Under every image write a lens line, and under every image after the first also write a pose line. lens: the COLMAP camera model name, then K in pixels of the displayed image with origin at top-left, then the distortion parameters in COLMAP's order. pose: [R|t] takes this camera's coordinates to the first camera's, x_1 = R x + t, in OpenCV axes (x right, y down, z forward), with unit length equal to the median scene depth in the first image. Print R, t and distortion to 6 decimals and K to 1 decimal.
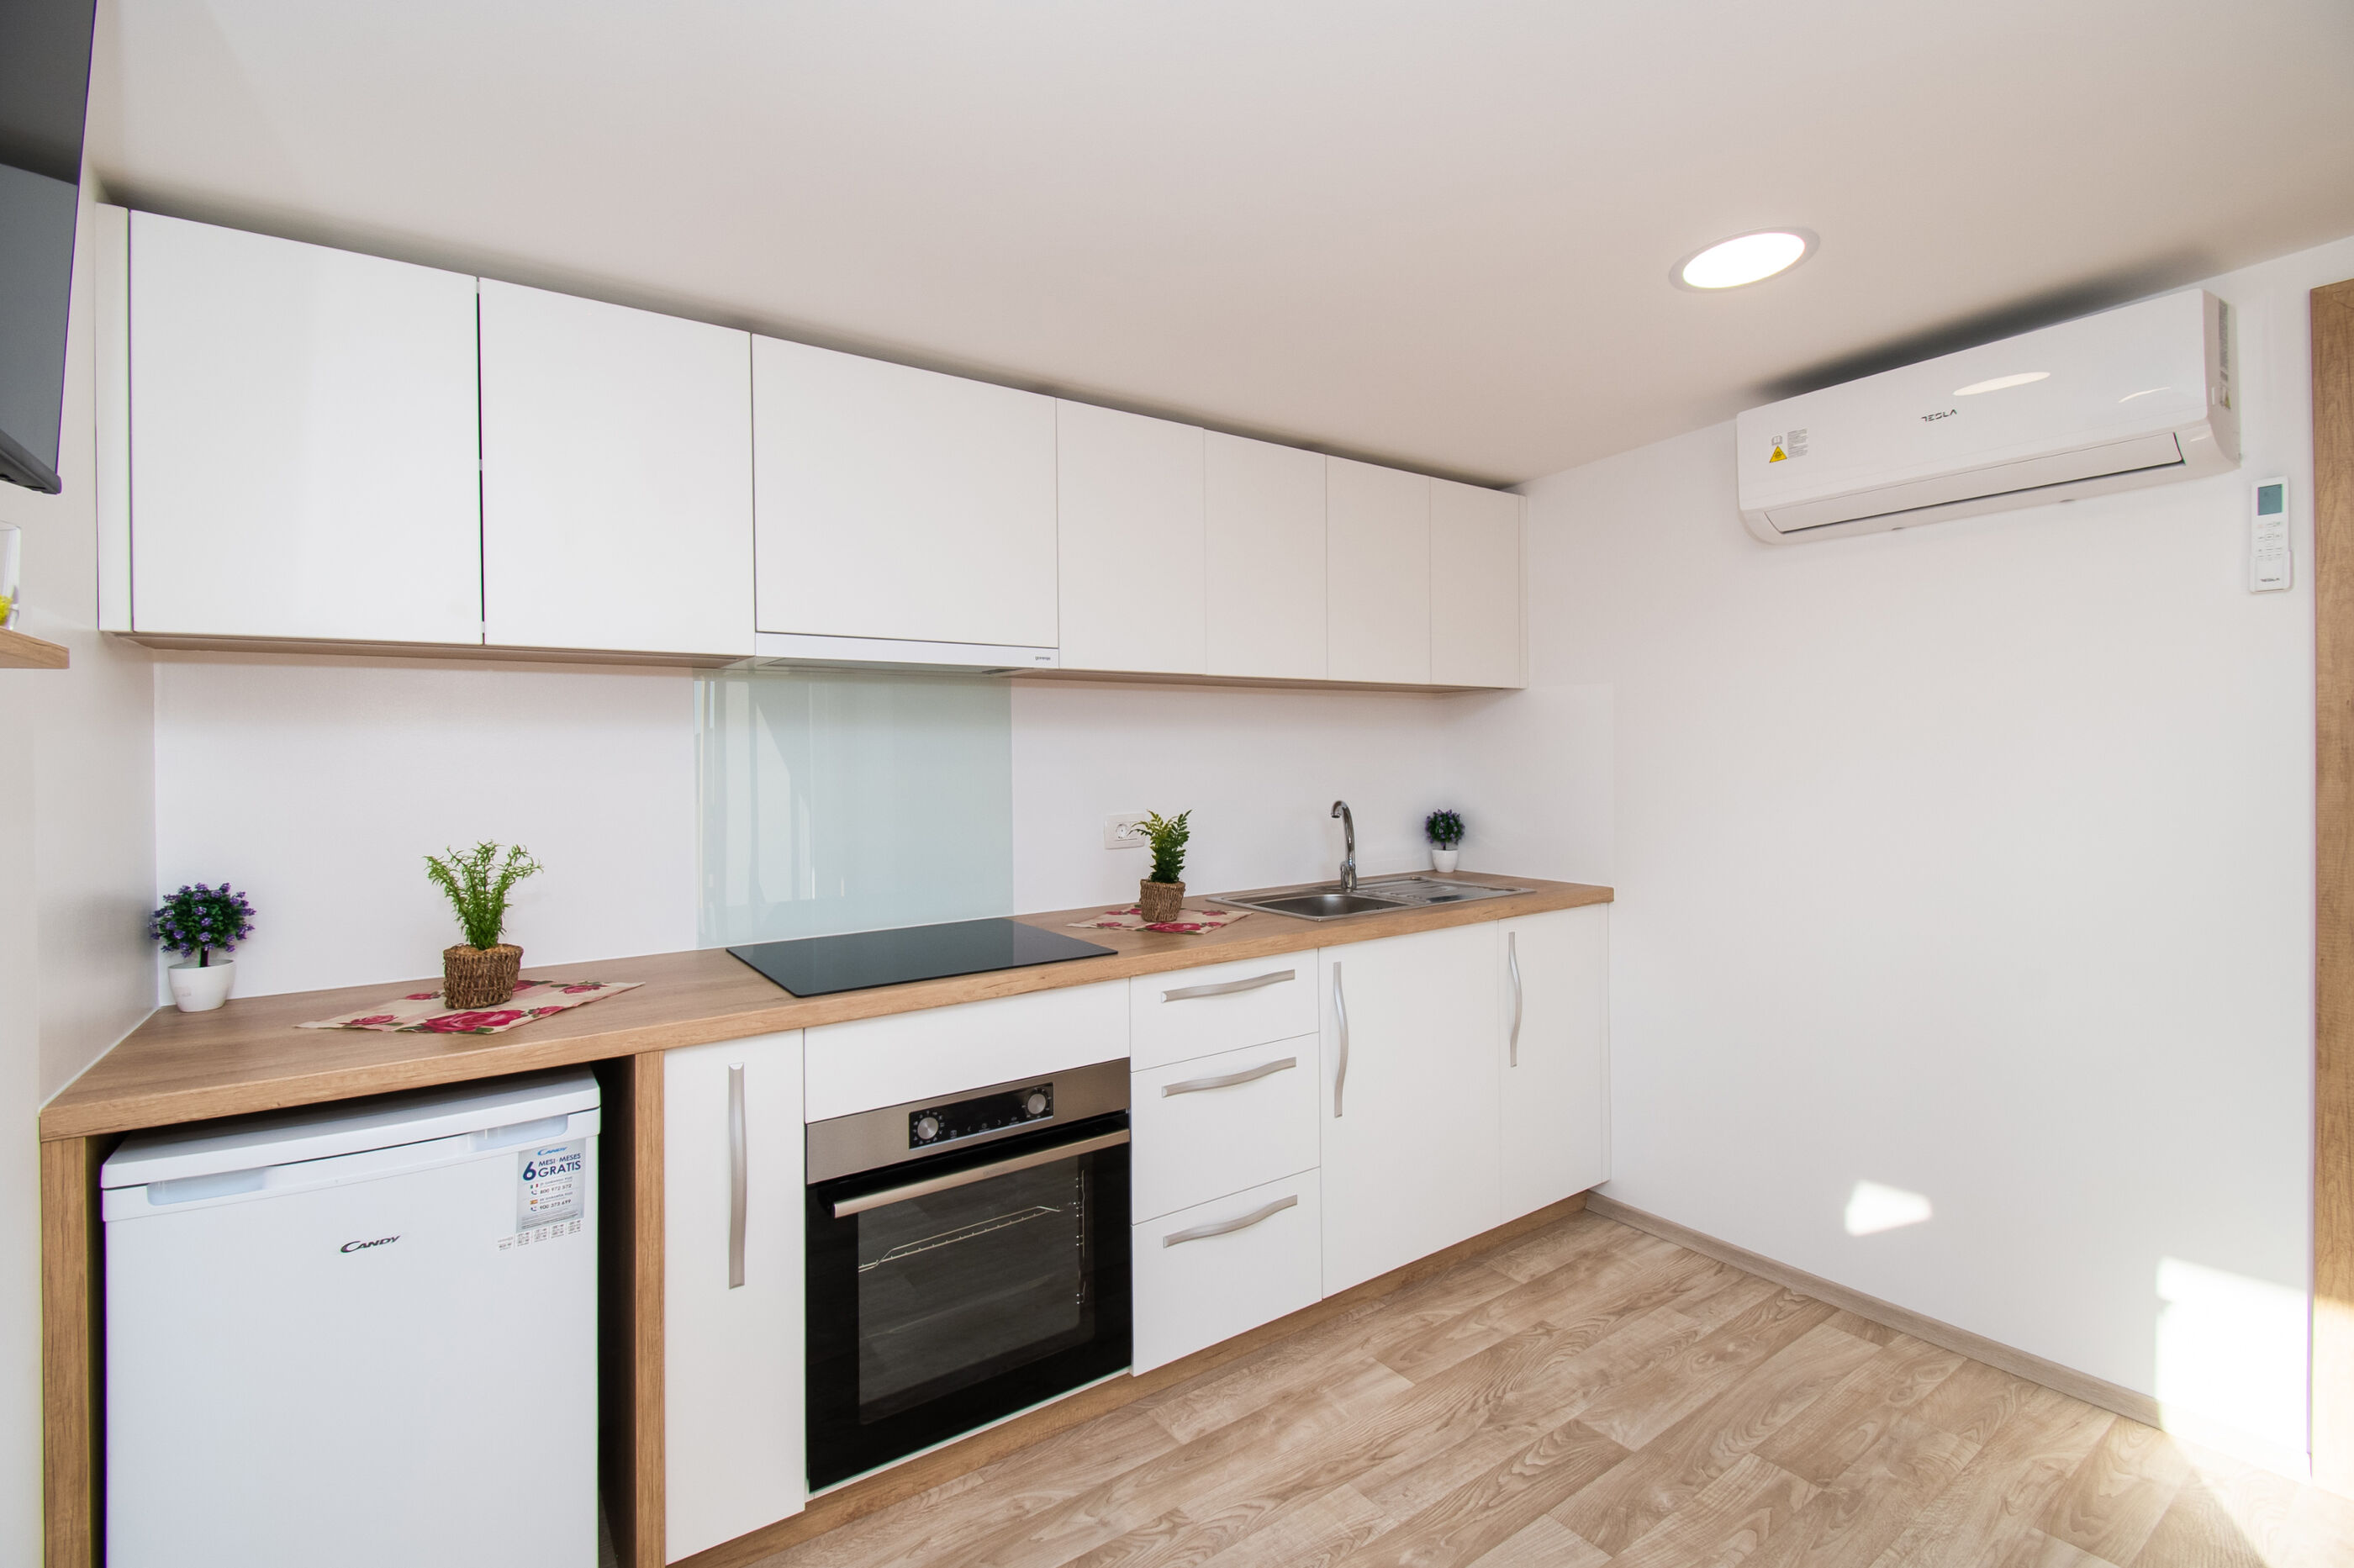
lens RADIAL K [[1041.8, 0, 1175.9], [0, 1041.8, 772.3], [0, 0, 1]] dist [-0.000847, -0.012239]
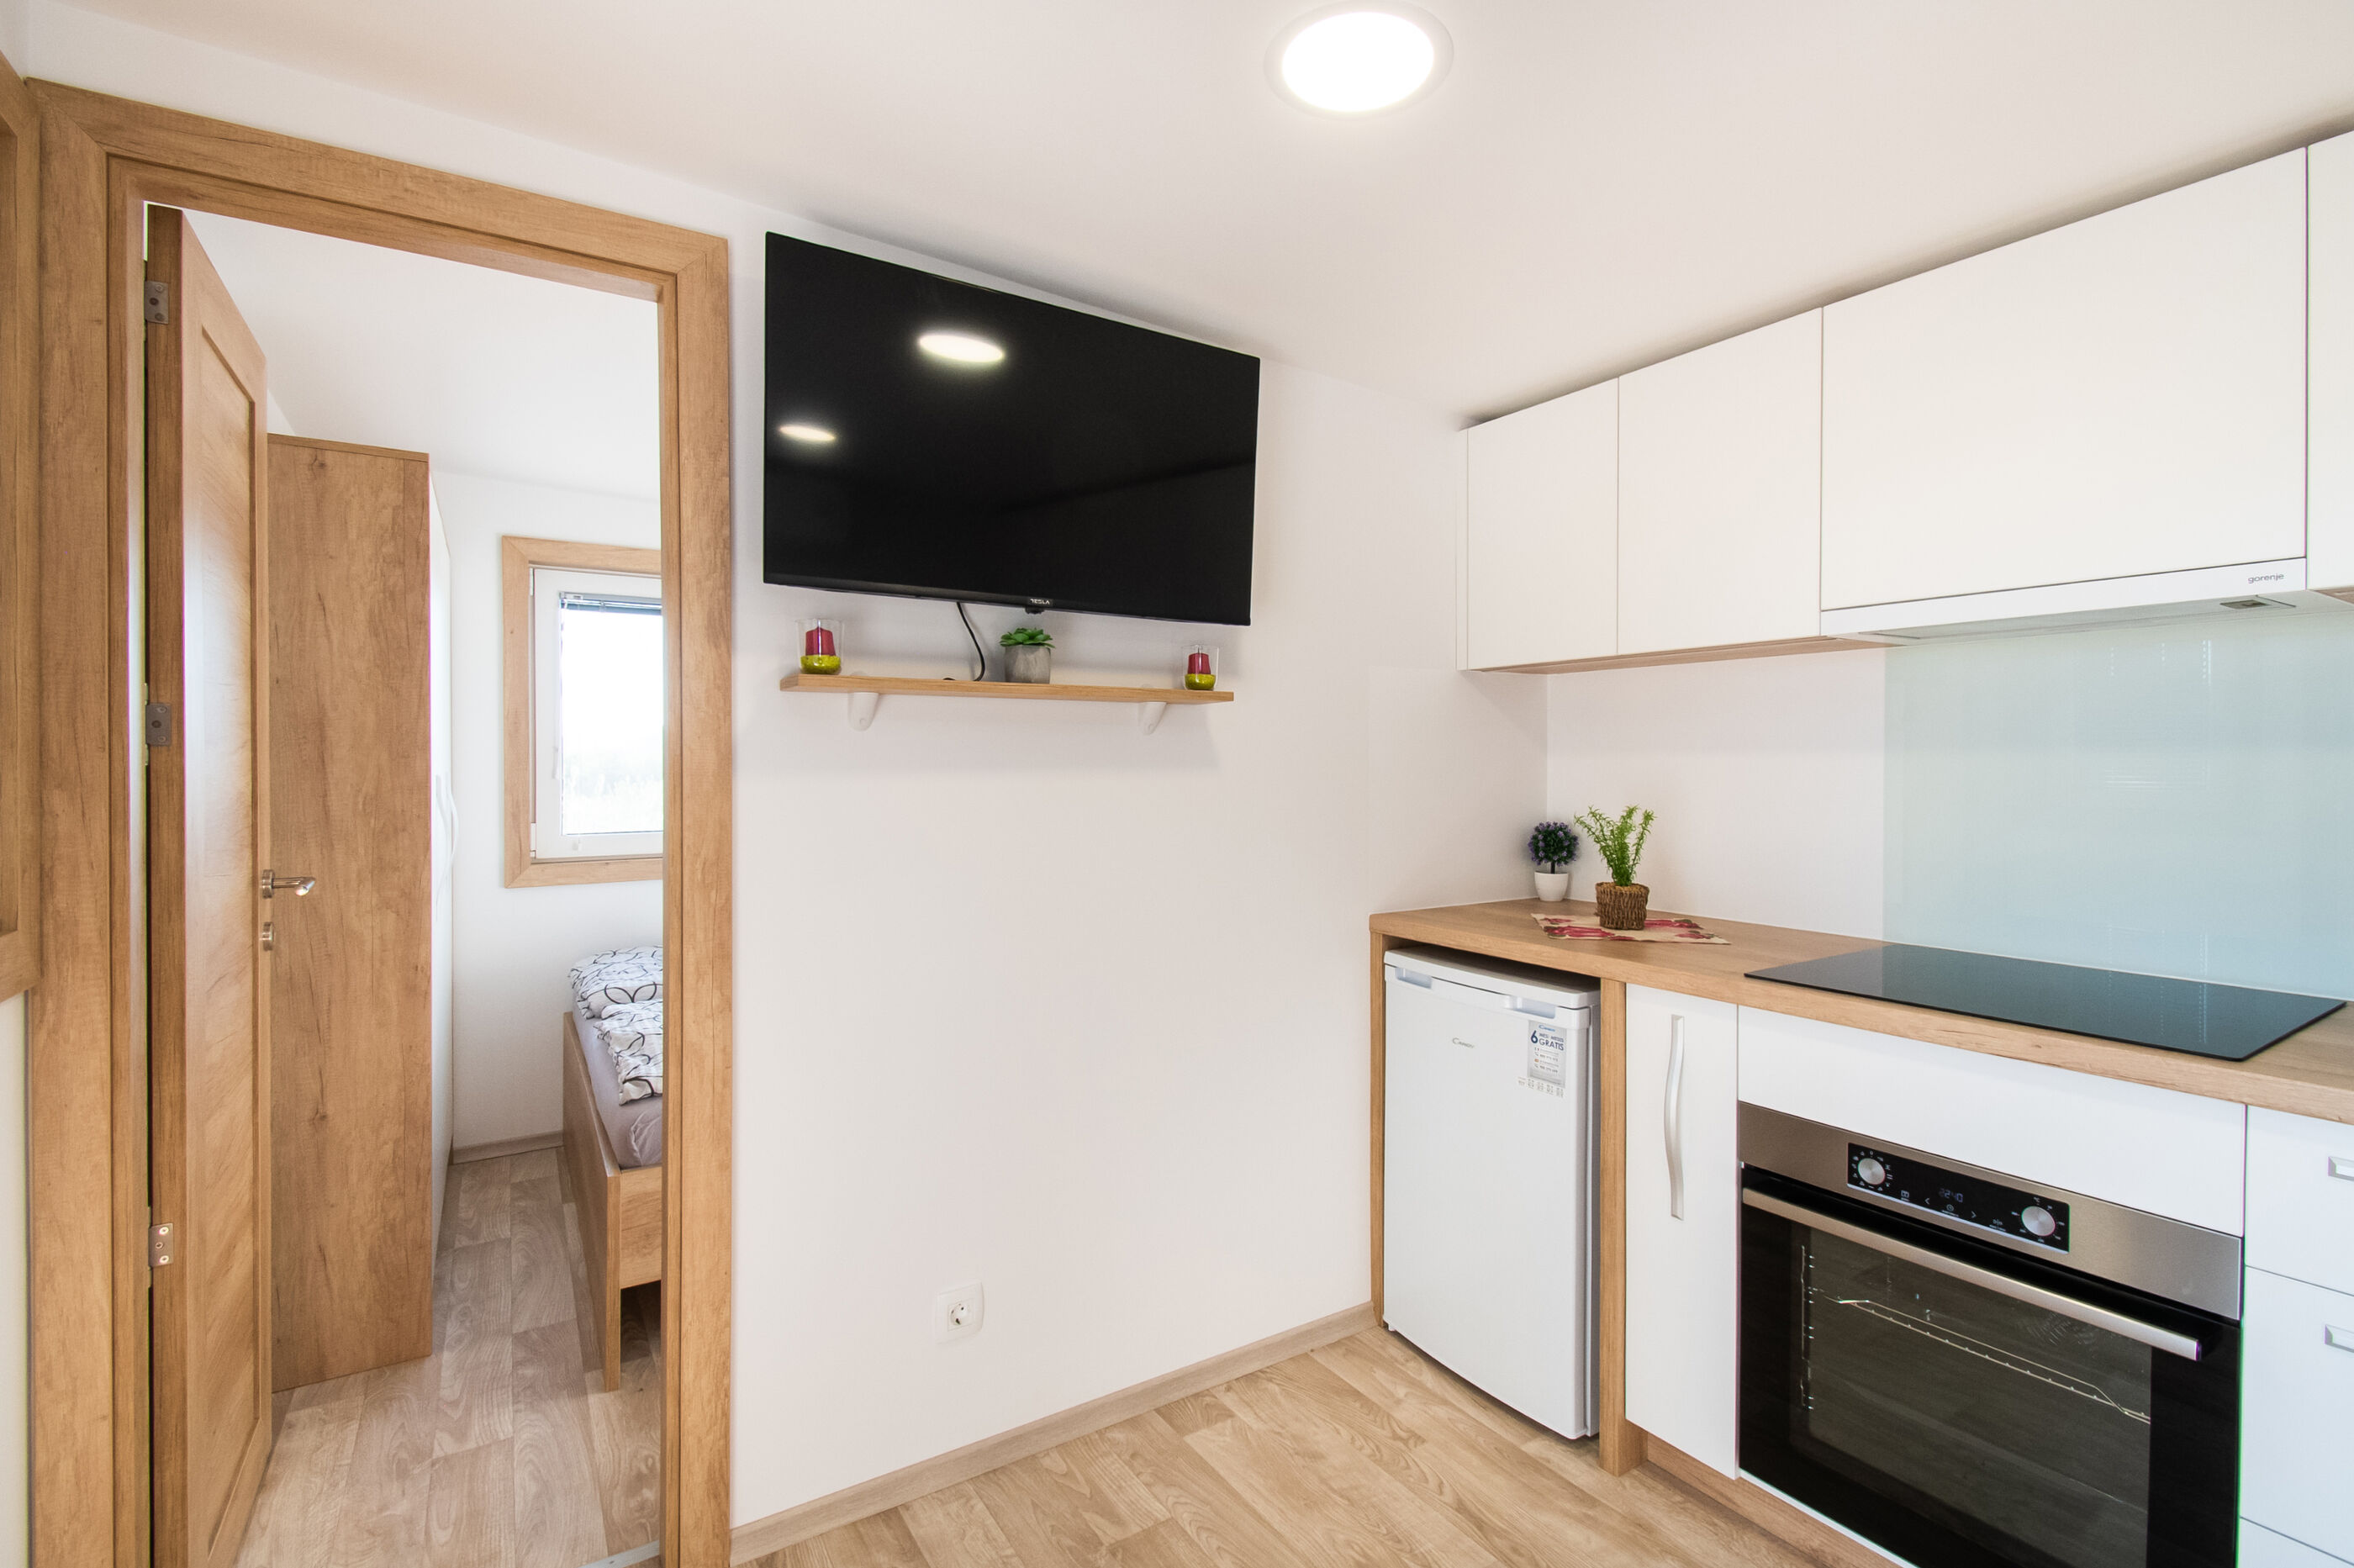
lens RADIAL K [[1067.4, 0, 1181.1], [0, 1067.4, 772.2], [0, 0, 1]] dist [0.003233, -0.012734]
pose [[-0.032168, 0.025751, -0.999151, 1.262303], [-0.003434, 0.999659, 0.025875, -0.025099], [0.999477, 0.004263, -0.032068, 0.879867]]
